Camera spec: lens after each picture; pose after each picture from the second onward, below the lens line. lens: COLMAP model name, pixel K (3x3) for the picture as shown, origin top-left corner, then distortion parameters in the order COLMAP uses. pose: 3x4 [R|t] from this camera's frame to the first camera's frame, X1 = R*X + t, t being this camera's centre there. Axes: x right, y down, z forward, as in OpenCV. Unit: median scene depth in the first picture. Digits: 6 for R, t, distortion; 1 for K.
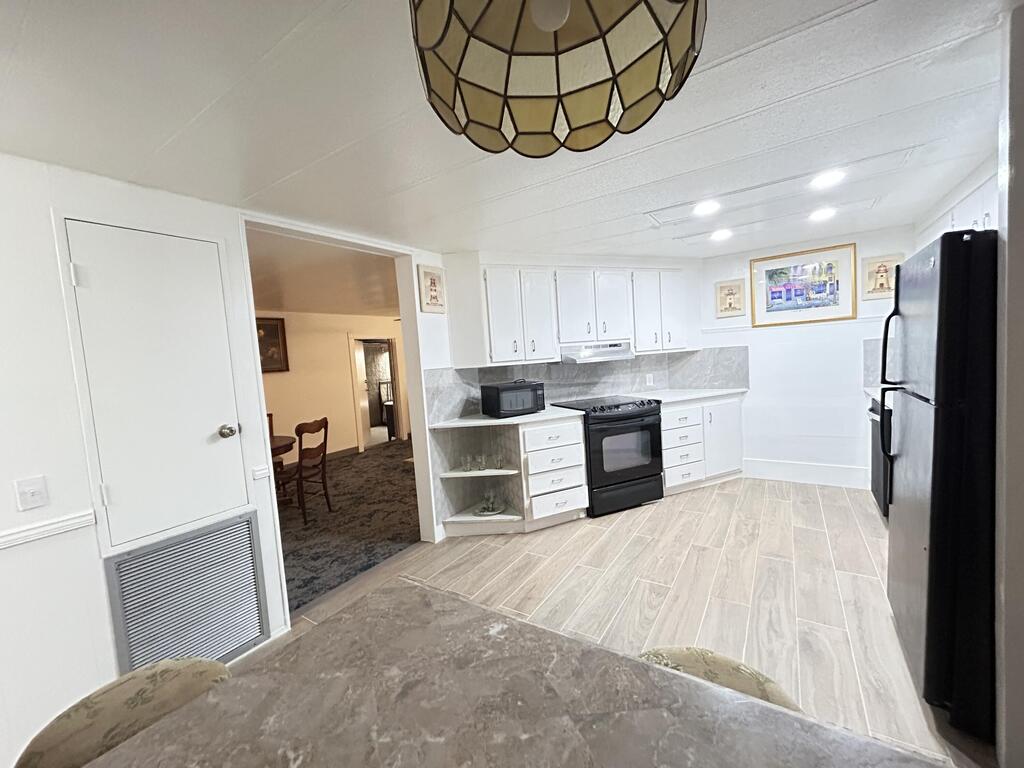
lens RADIAL K [[412.7, 0, 512.0], [0, 412.7, 384.0], [0, 0, 1]] dist [-0.000039, 0.000118]
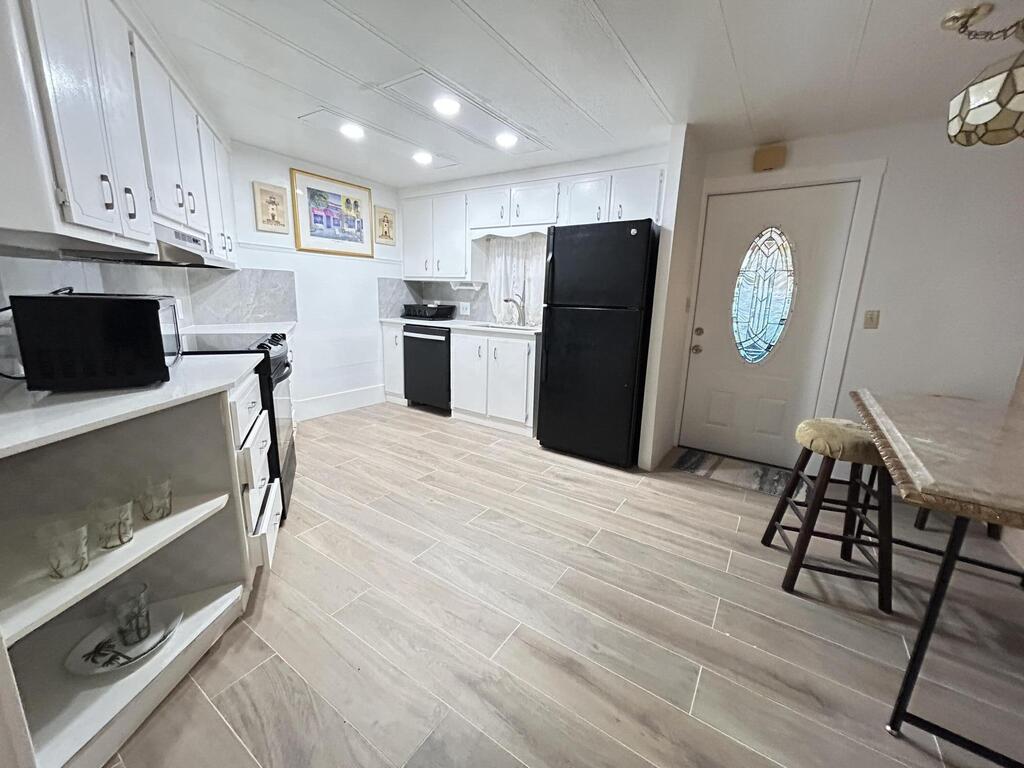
lens RADIAL K [[412.7, 0, 512.0], [0, 412.7, 384.0], [0, 0, 1]] dist [-0.000039, 0.000118]
pose [[0.005363, -0.146770, 0.989156, -0.359414], [0.039350, 0.988435, 0.146450, 0.036686], [-0.999211, 0.038138, 0.011076, 0.607479]]
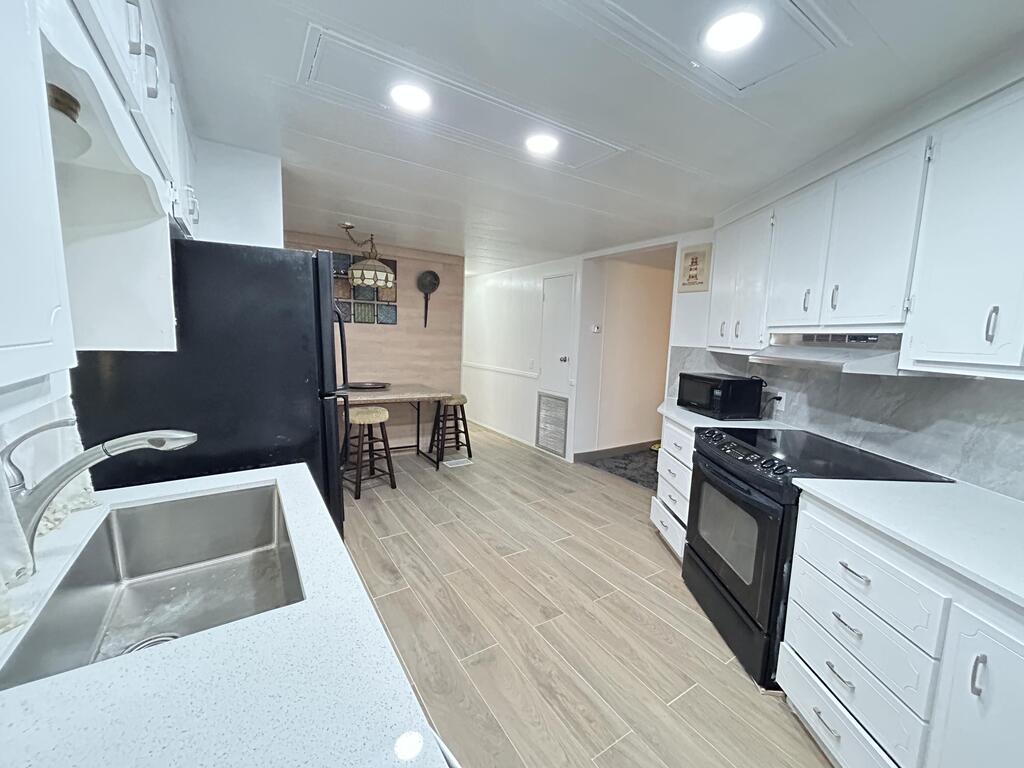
lens RADIAL K [[413.9, 0, 507.4], [0, 413.9, 381.7], [0, 0, 1]] dist [0.001653, 0.000381]
pose [[-0.405401, 0.162263, -0.899623, 0.843603], [-0.071727, 0.975440, 0.208261, -0.120701], [0.911321, 0.148957, -0.383805, 0.894830]]
